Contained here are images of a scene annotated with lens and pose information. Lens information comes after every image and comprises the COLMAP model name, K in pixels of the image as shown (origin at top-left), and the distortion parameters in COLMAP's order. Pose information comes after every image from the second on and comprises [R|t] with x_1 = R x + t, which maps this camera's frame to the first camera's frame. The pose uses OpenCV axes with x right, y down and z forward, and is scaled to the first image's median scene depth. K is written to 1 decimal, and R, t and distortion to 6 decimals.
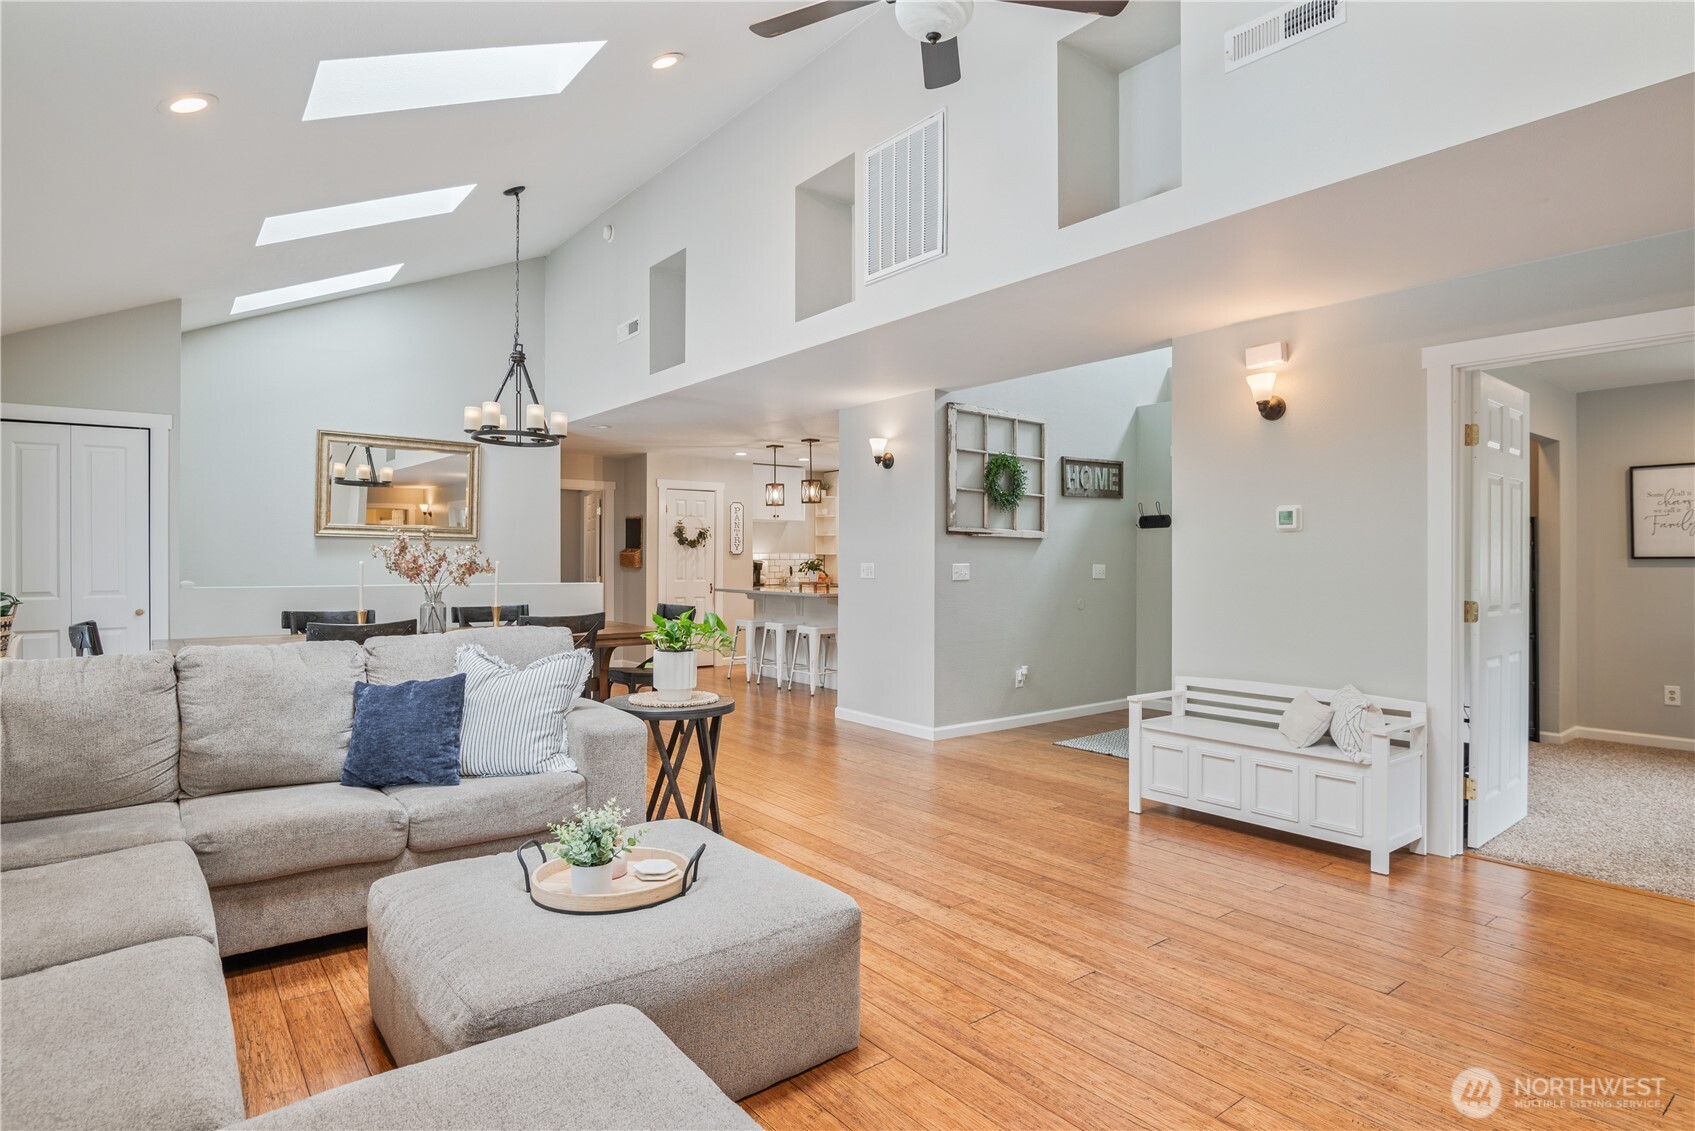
lens RADIAL K [[899.8, 0, 847.5], [0, 899.8, 565.5], [0, 0, 1]] dist [0.000488, 0.000617]
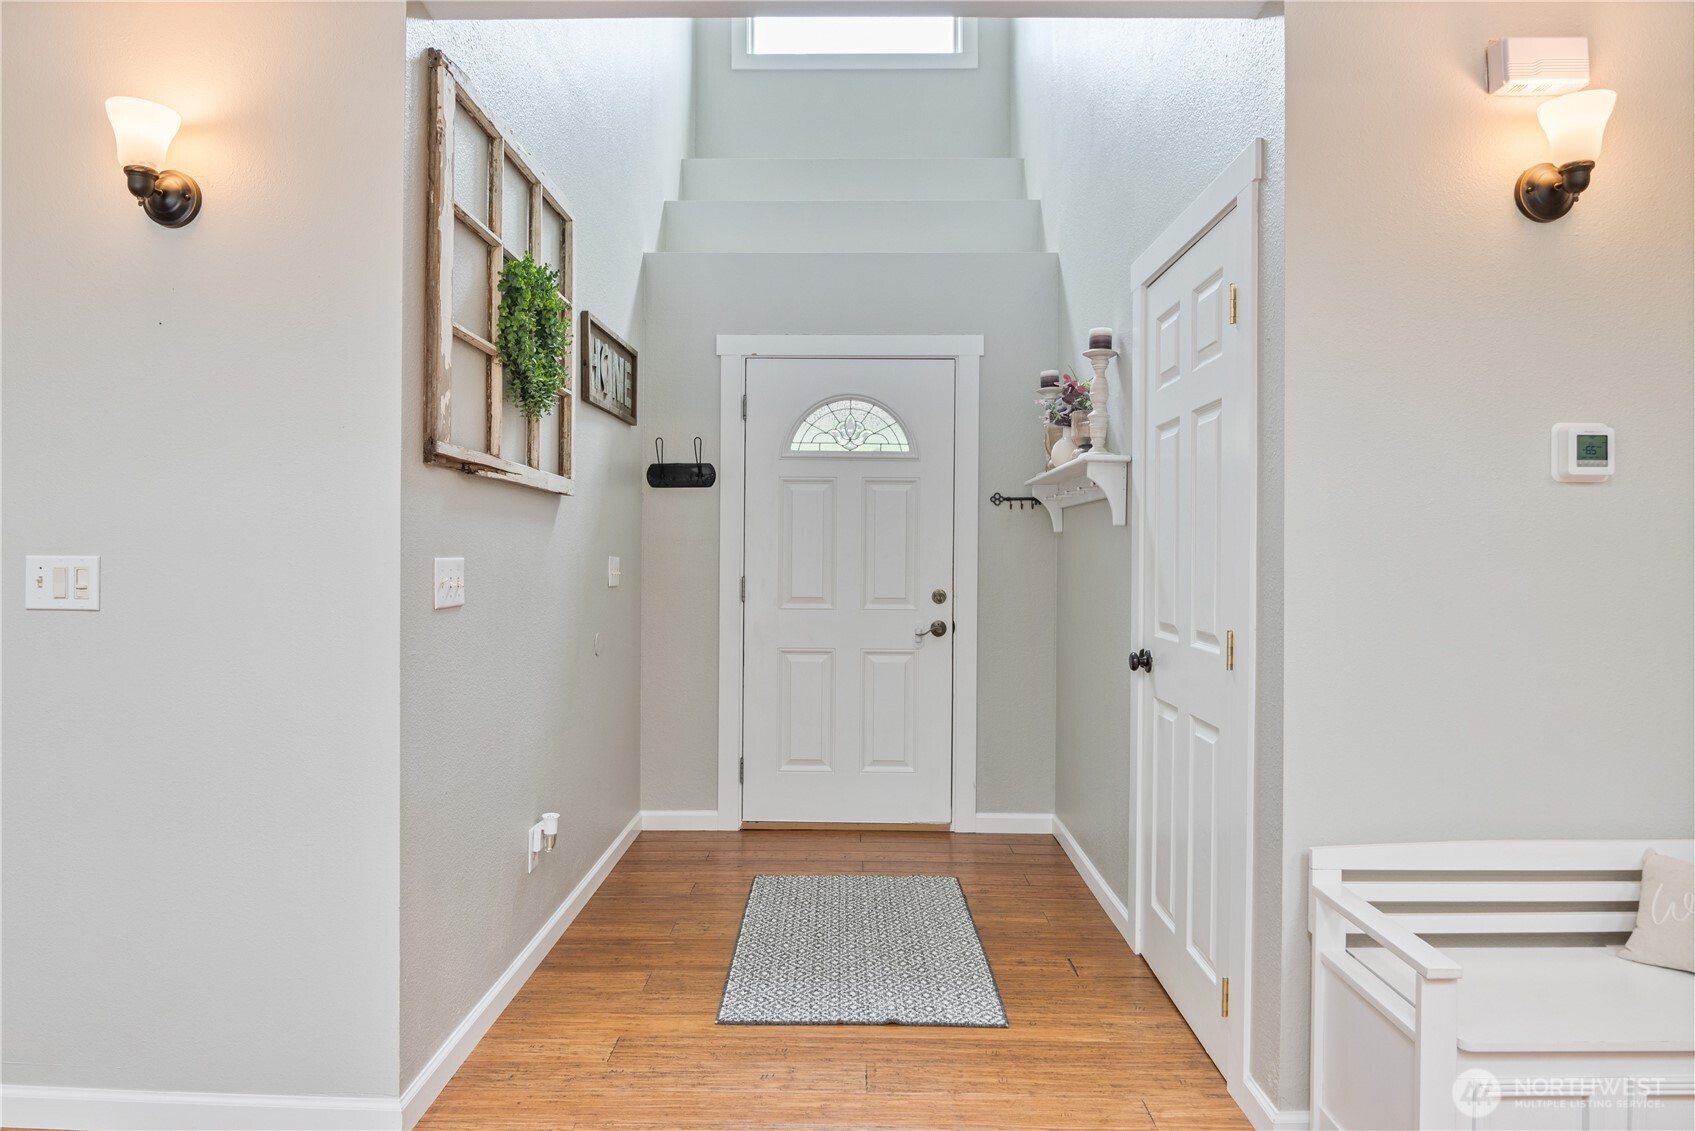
lens RADIAL K [[1015.3, 0, 847.5], [0, 1015.3, 565.5], [0, 0, 1]] dist [-0.026174, -0.001599]
pose [[0.616773, -0.009103, 0.787088, -0.081064], [0.002791, 0.999952, 0.009377, -0.001814], [-0.787136, -0.003587, 0.616769, 0.694175]]
